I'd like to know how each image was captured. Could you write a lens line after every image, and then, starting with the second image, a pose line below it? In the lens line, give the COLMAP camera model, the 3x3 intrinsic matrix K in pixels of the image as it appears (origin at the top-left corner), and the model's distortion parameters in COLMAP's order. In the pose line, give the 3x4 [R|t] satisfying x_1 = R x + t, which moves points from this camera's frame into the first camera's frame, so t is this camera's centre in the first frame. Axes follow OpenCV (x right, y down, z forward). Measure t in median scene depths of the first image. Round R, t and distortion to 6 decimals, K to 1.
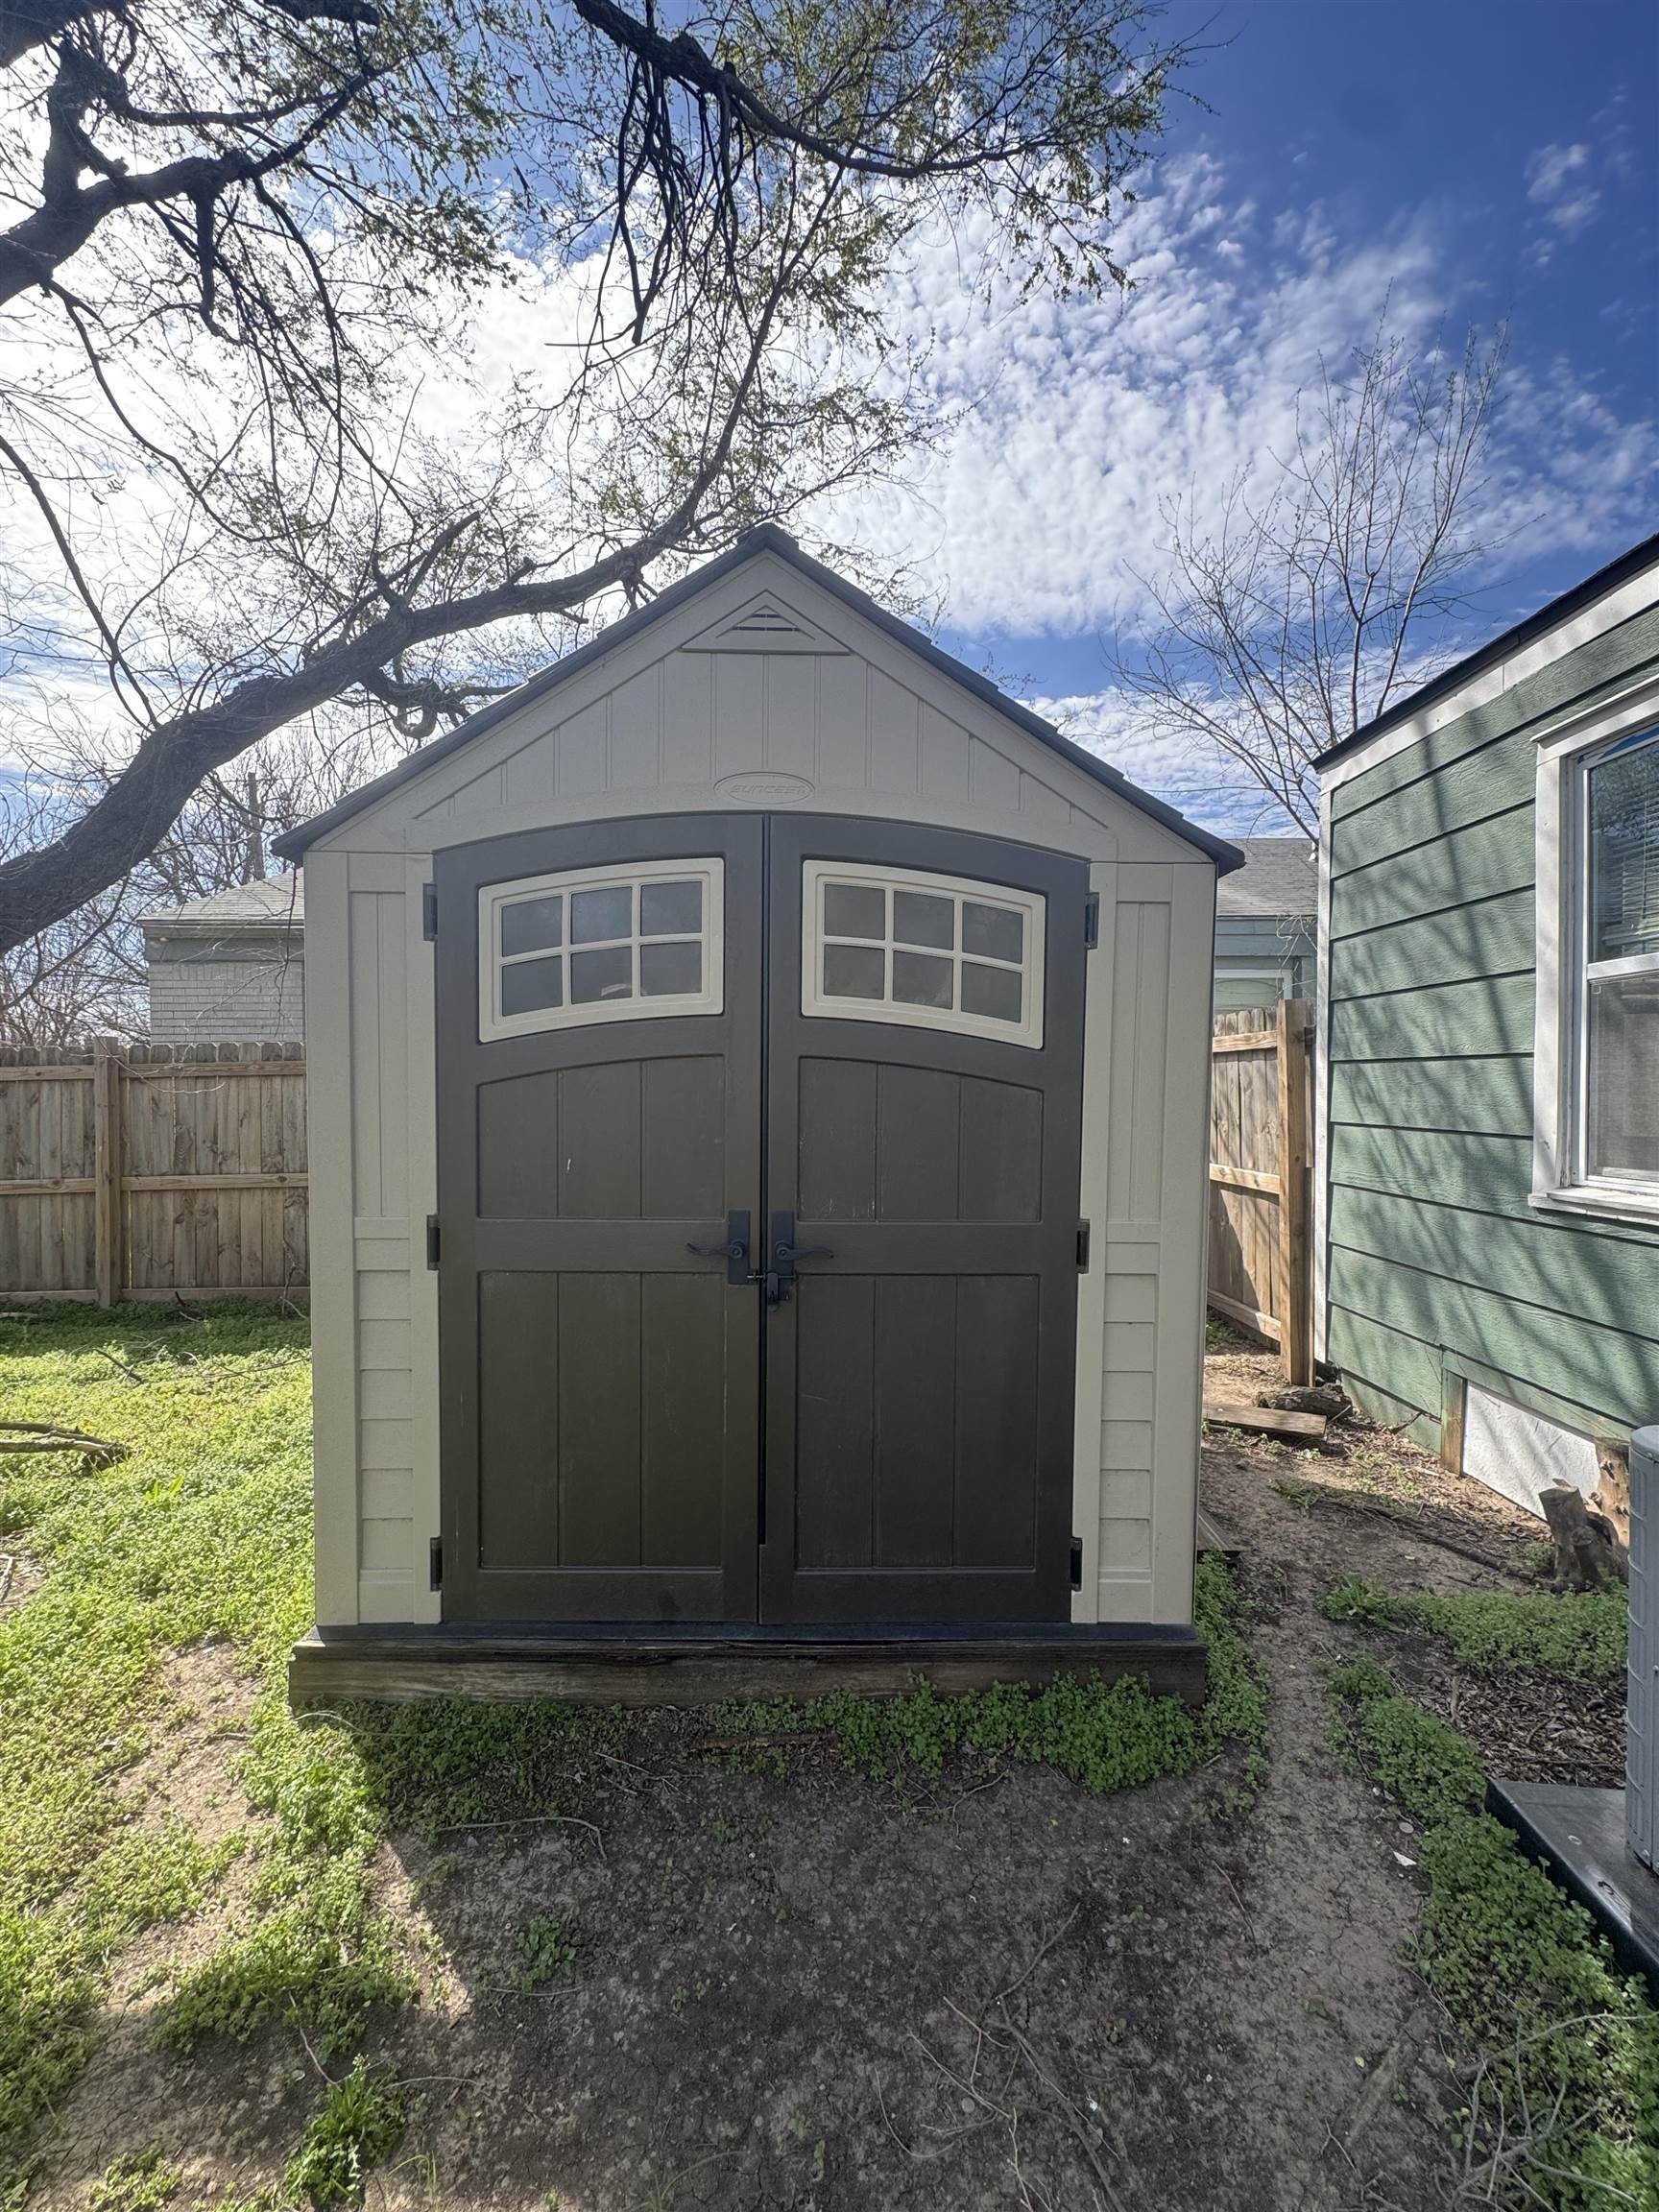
lens RADIAL K [[892.0, 0, 826.8], [0, 892.0, 1099.7], [0, 0, 1]] dist [-0.001356, -0.000030]
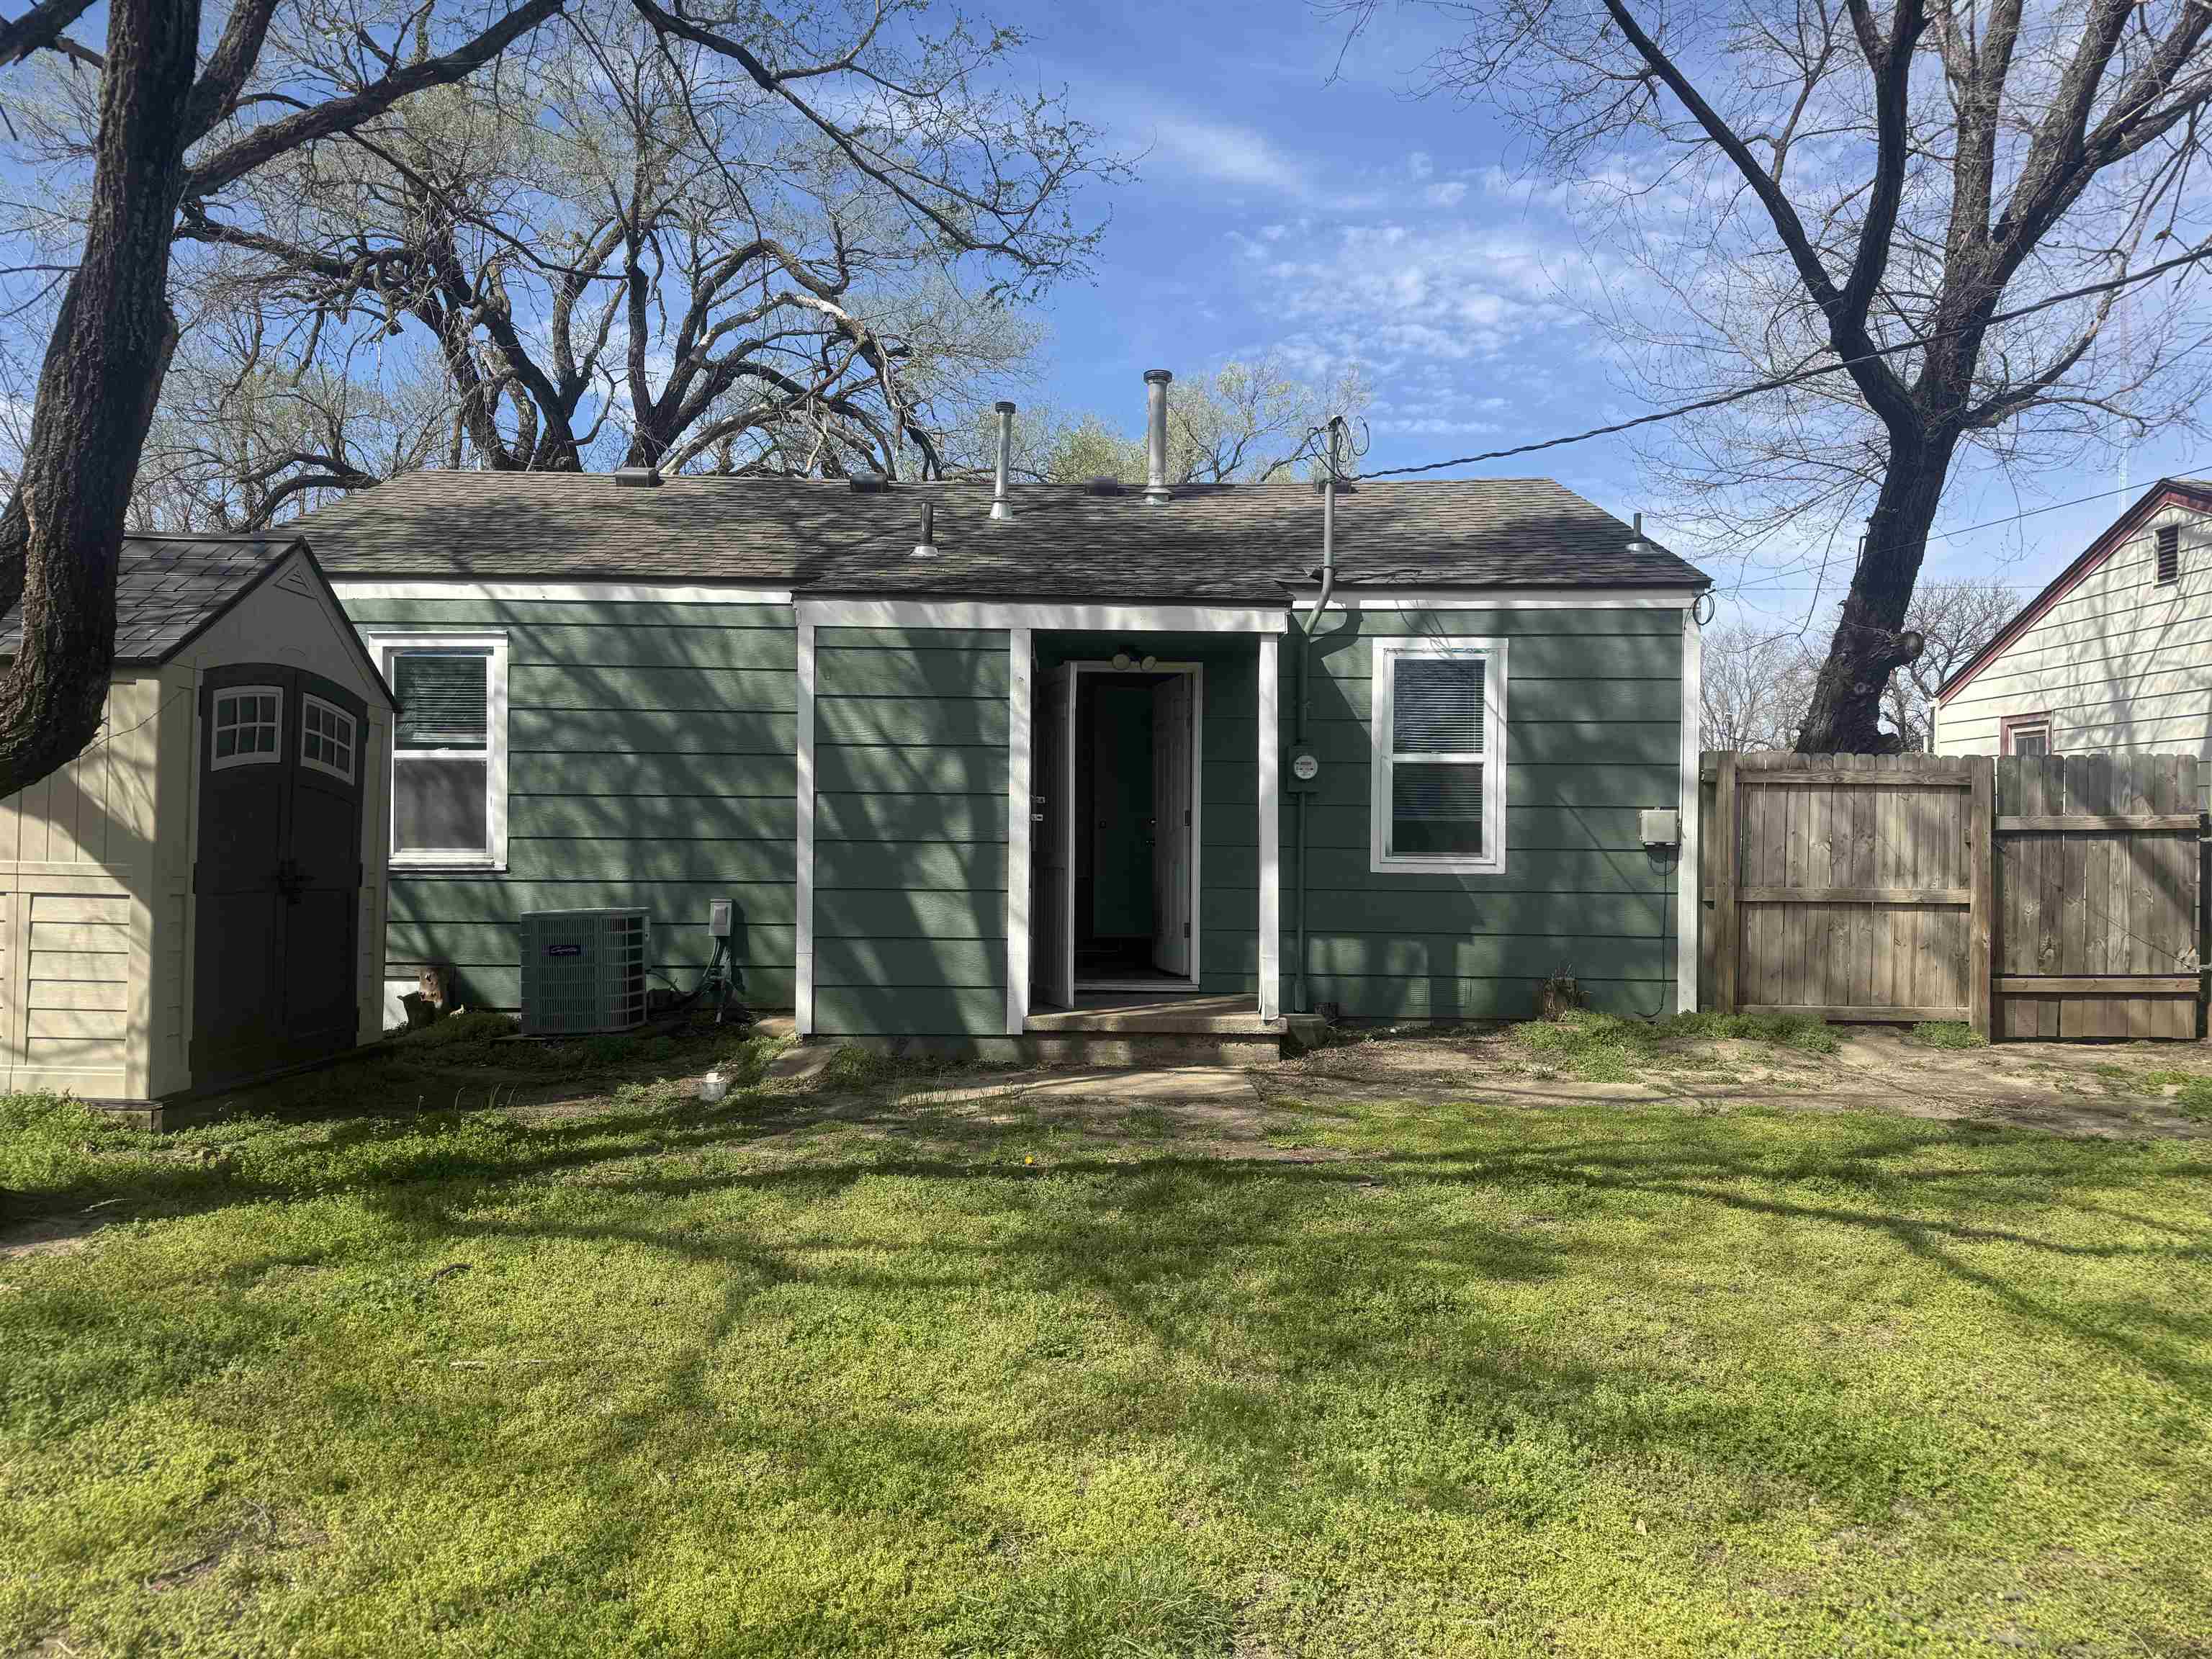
lens RADIAL K [[1527.4, 0, 1104.4], [0, 1527.4, 826.3], [0, 0, 1]] dist [0.025164, -0.022665]
pose [[0.016891, 0.011809, 0.999788, -3.572933], [0.011654, 0.999860, -0.012007, 0.111873], [-0.999789, 0.011854, 0.016751, -0.937492]]
